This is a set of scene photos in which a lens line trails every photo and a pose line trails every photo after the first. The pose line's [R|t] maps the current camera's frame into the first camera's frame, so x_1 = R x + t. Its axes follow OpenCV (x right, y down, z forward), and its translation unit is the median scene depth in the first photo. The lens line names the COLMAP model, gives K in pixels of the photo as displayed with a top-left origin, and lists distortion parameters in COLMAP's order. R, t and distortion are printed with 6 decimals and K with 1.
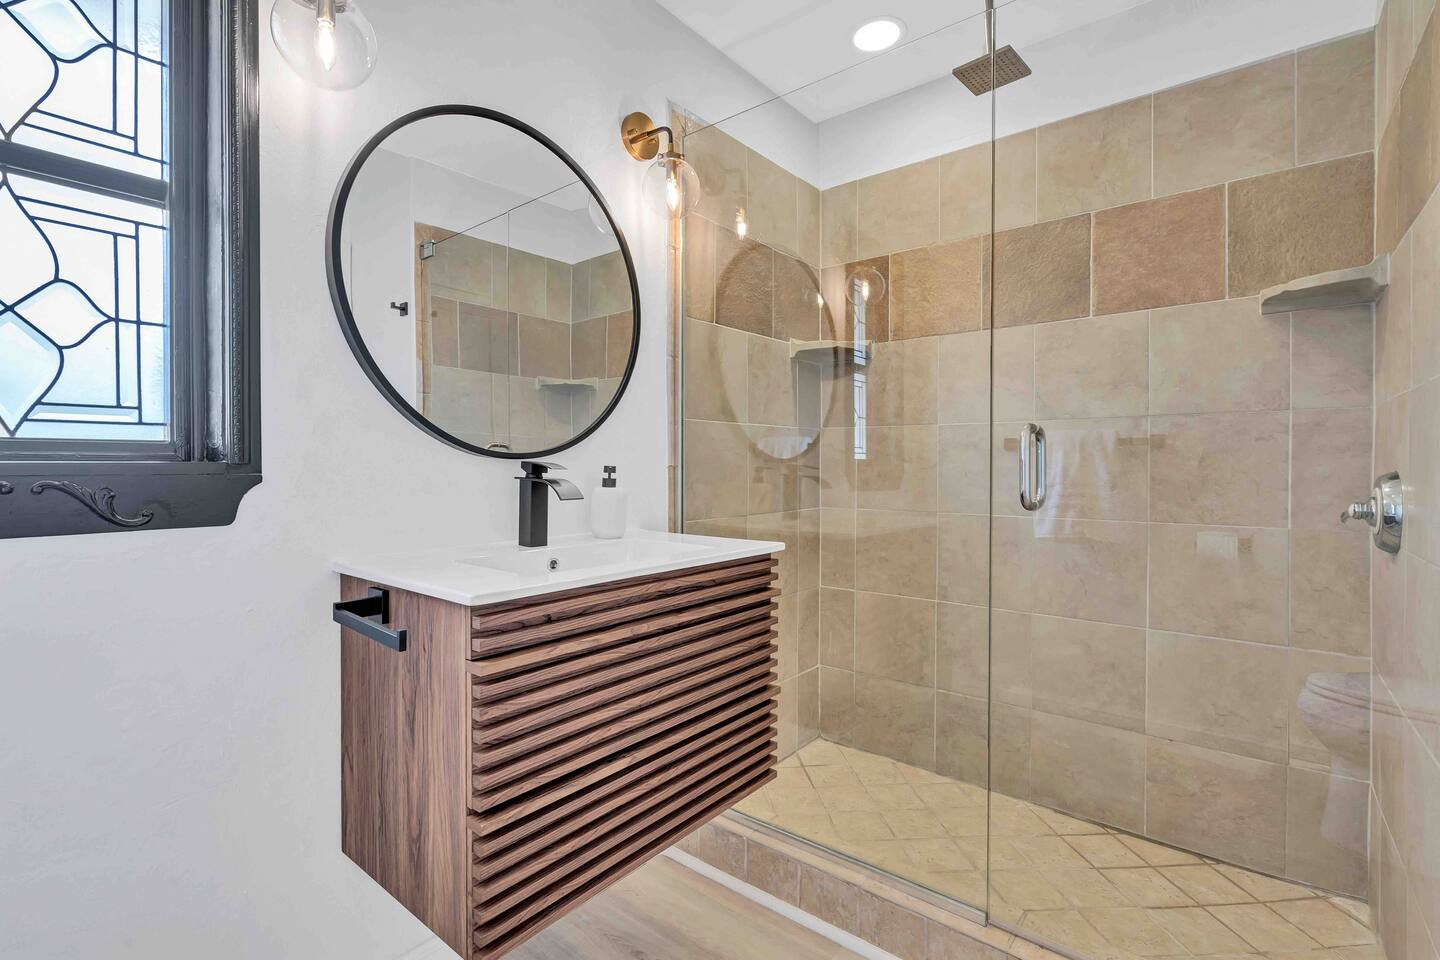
lens RADIAL K [[662.0, 0, 719.1], [0, 662.0, 461.2], [0, 0, 1]] dist [-0.000153, 0.000086]
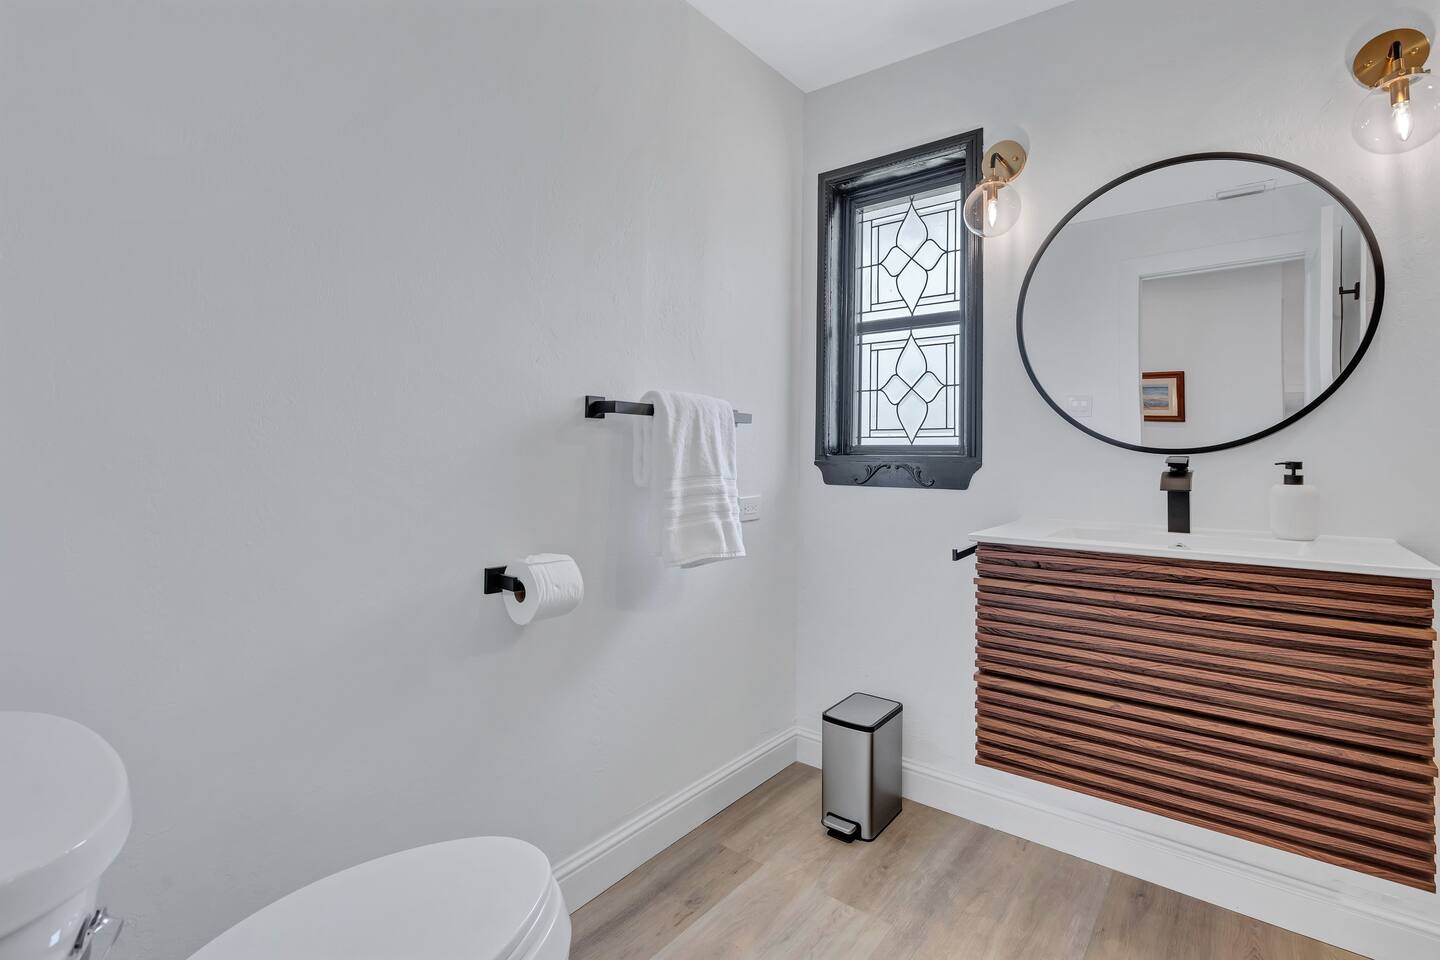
lens RADIAL K [[662.0, 0, 719.1], [0, 662.0, 461.2], [0, 0, 1]] dist [-0.000153, 0.000086]
pose [[0.019228, -0.002581, -0.999812, 1.079882], [-0.018509, 0.999824, -0.002937, 0.035180], [0.999644, 0.018562, 0.019177, 0.264754]]
